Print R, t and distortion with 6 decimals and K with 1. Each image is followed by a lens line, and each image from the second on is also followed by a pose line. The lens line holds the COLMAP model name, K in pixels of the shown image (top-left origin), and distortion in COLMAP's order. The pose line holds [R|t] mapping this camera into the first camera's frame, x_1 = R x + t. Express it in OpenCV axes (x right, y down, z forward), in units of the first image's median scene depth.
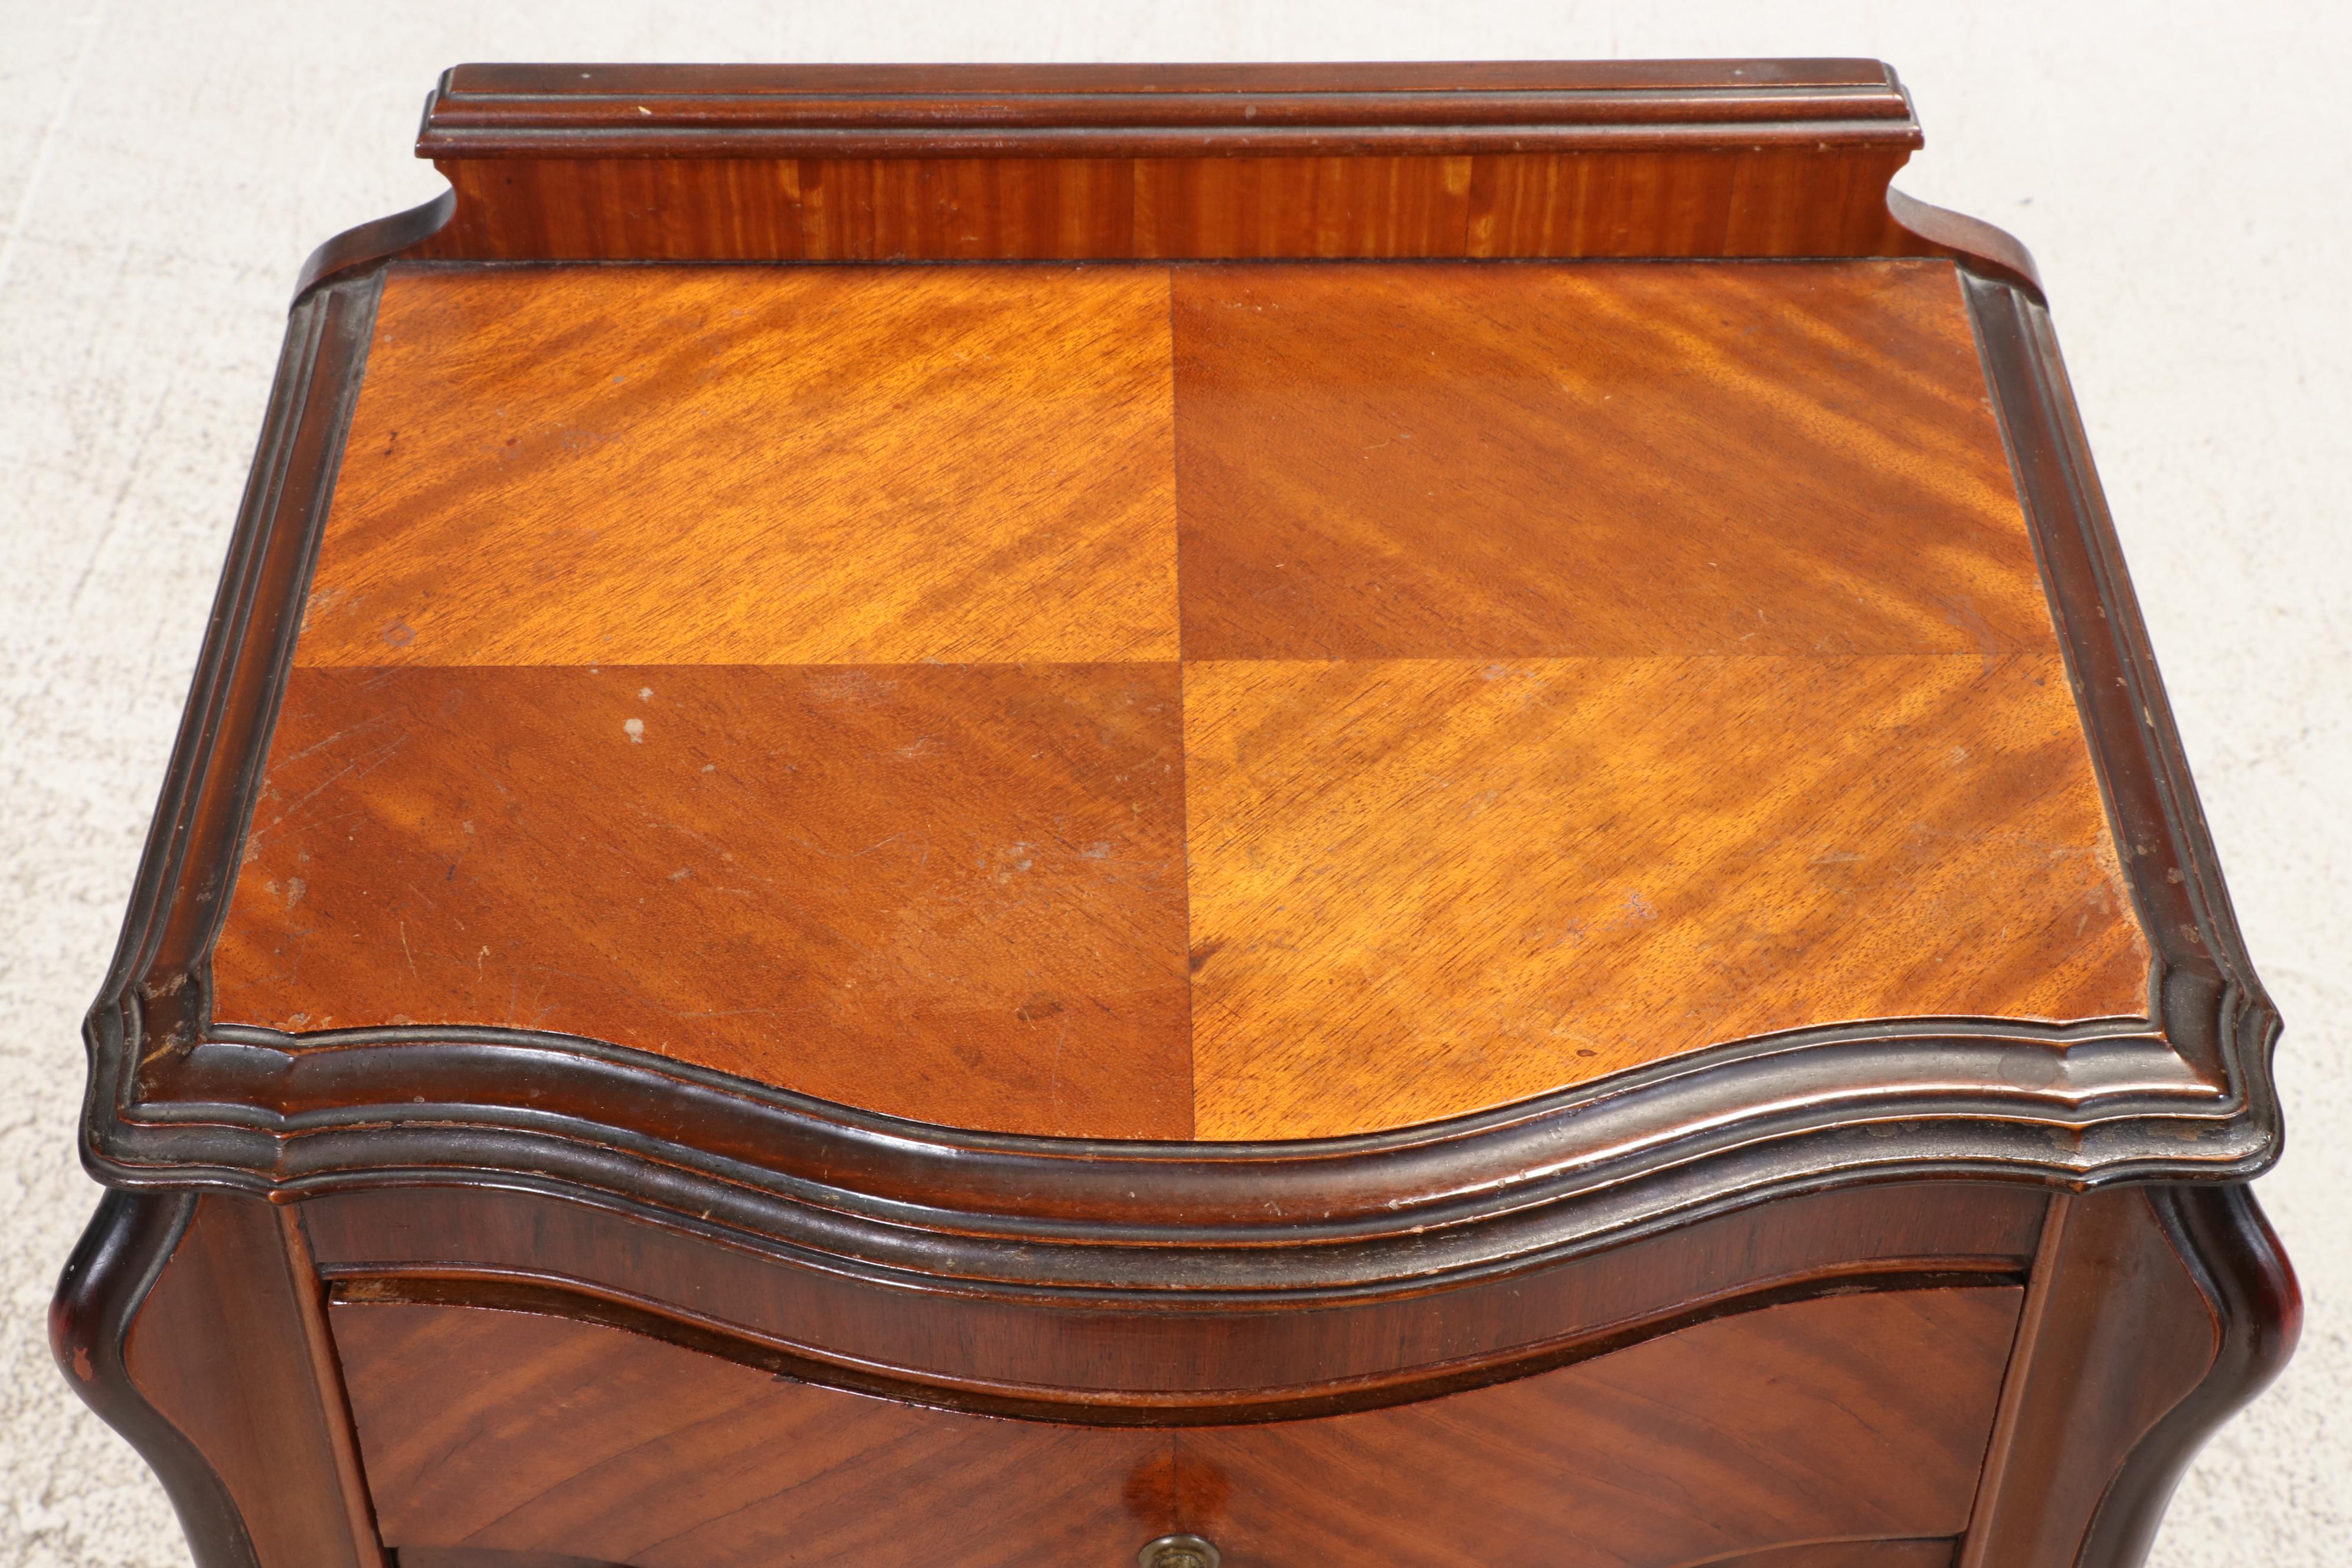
lens RADIAL K [[3834.4, 0, 1135.2], [0, 3834.4, 783.3], [0, 0, 1]] dist [0.087826, -0.012210]
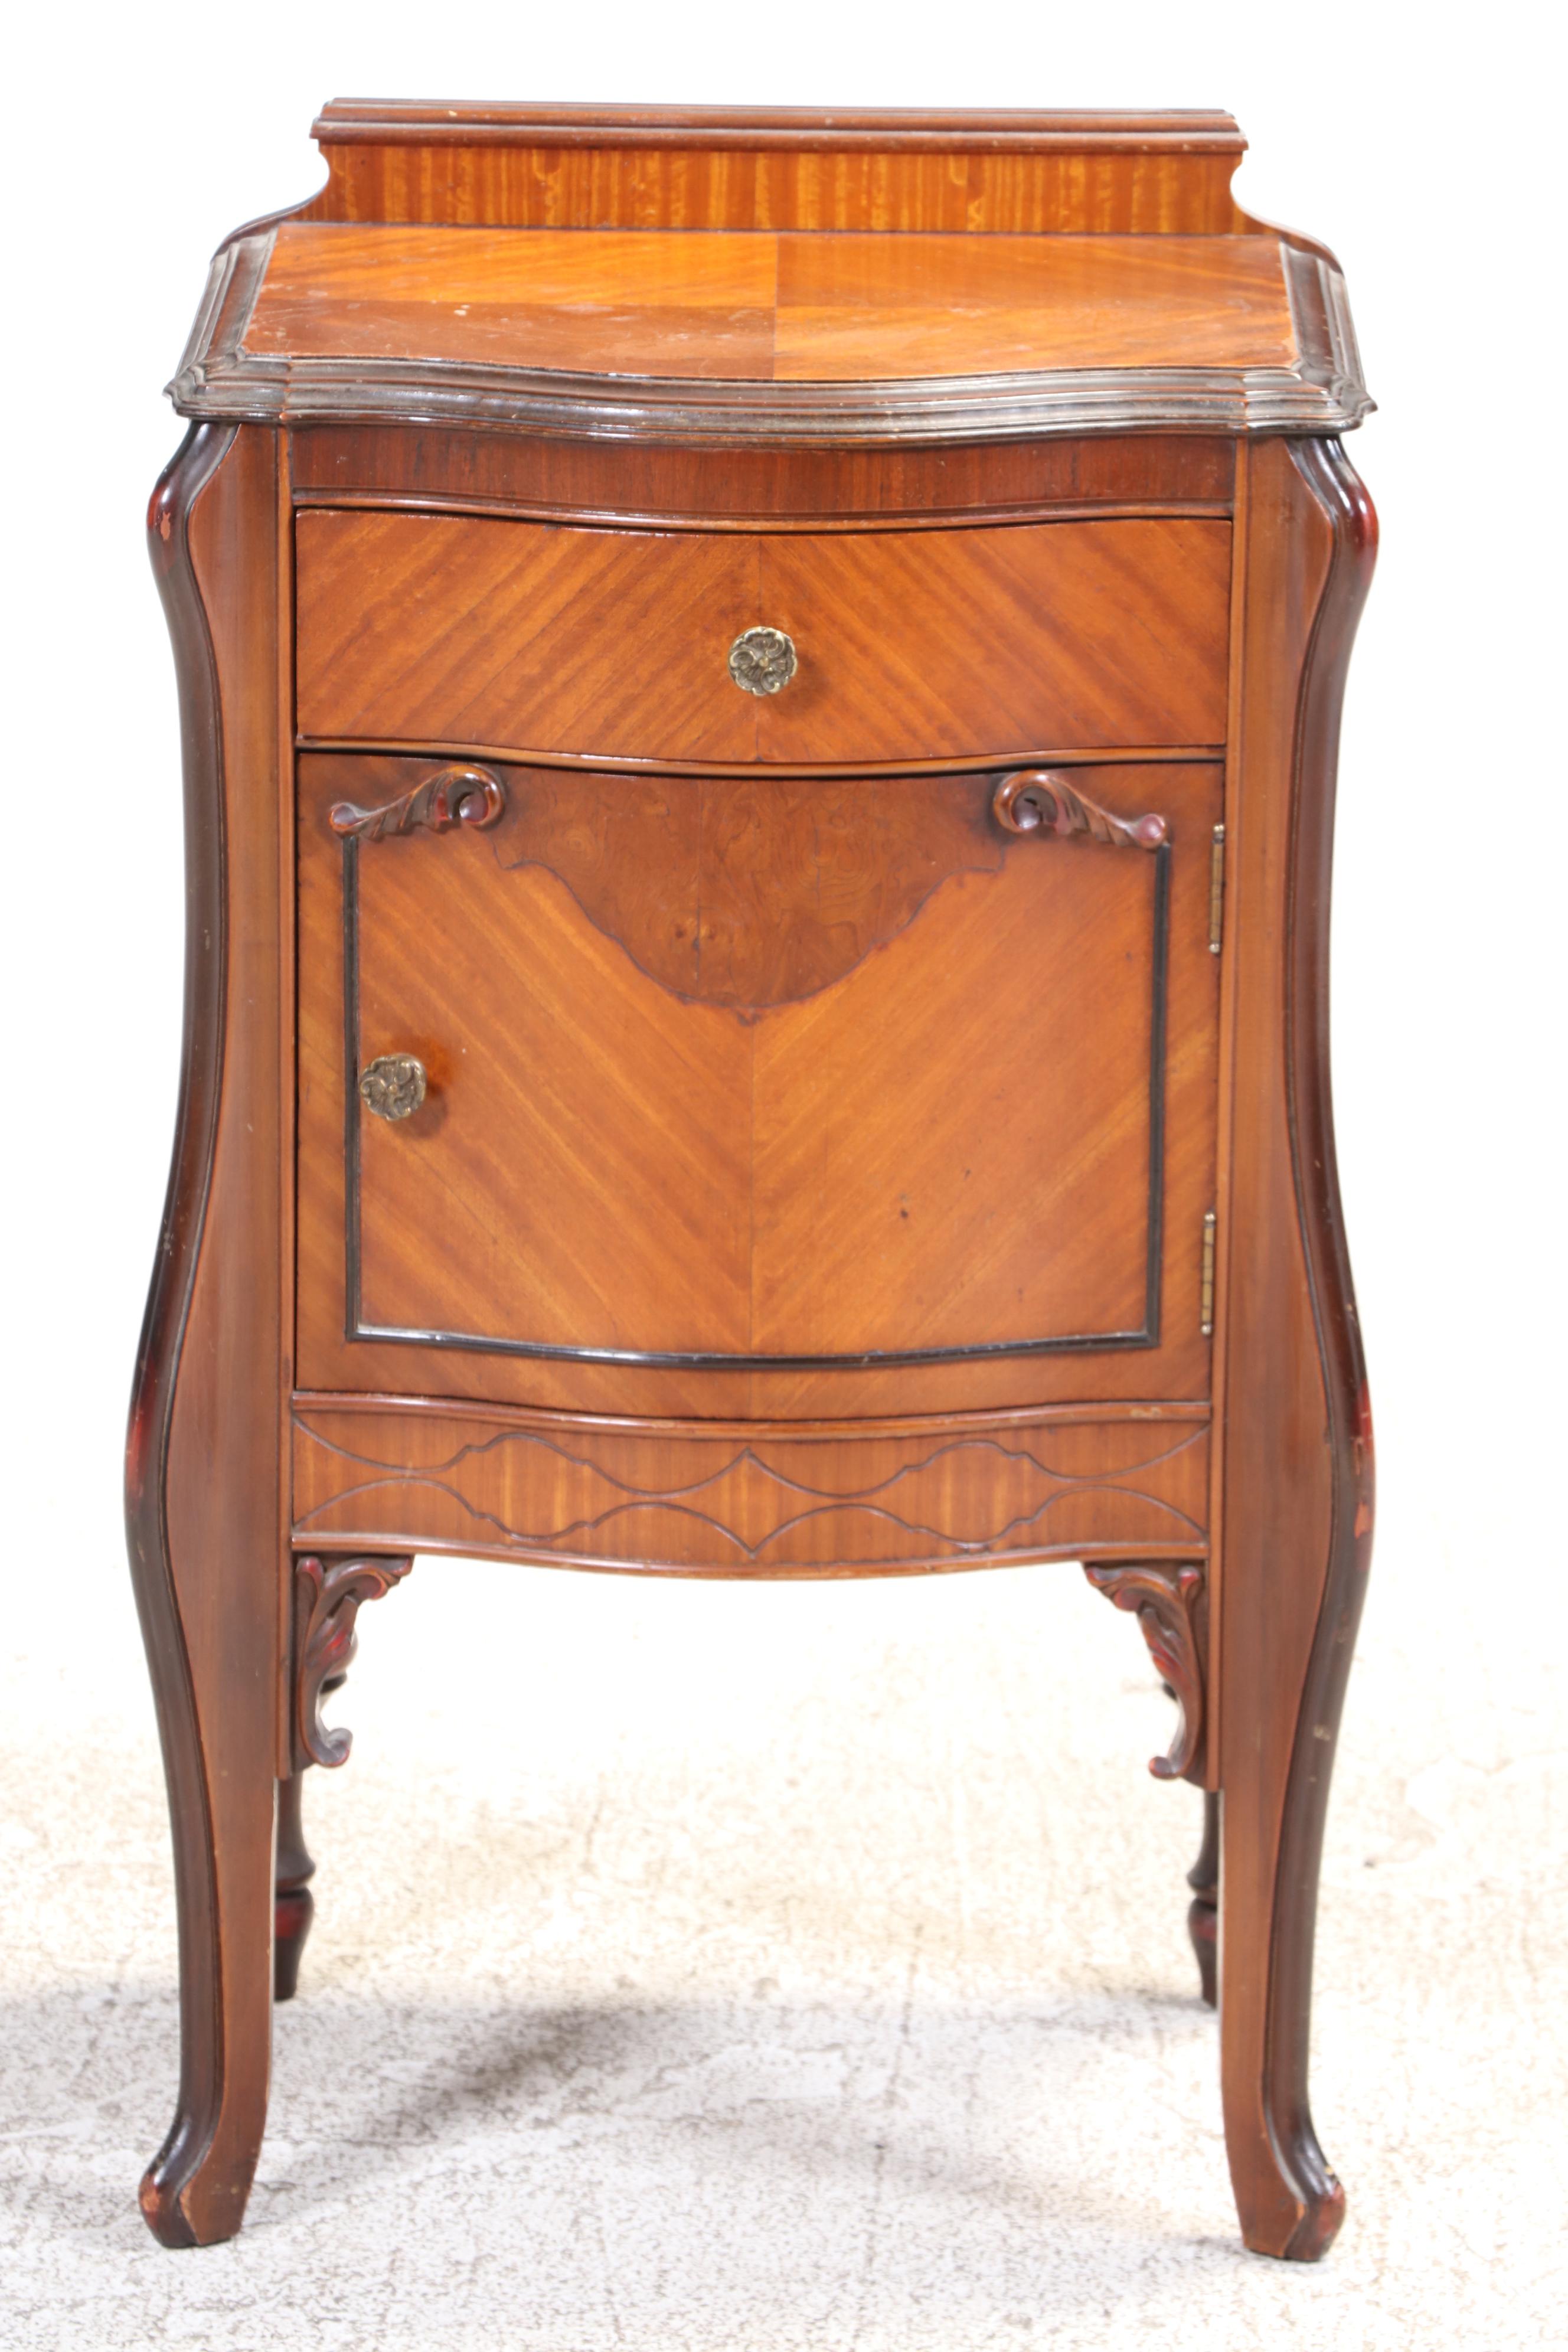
lens RADIAL K [[12742.3, 0, 784.0], [0, 12742.3, 1176.0], [0, 0, 1]] dist [1.914945, 7.167237]
pose [[0.999830, 0.012951, -0.013117, 0.086508], [-0.017646, 0.878187, -0.477992, 2.751779], [0.005328, 0.478142, 0.878266, -3.477733]]
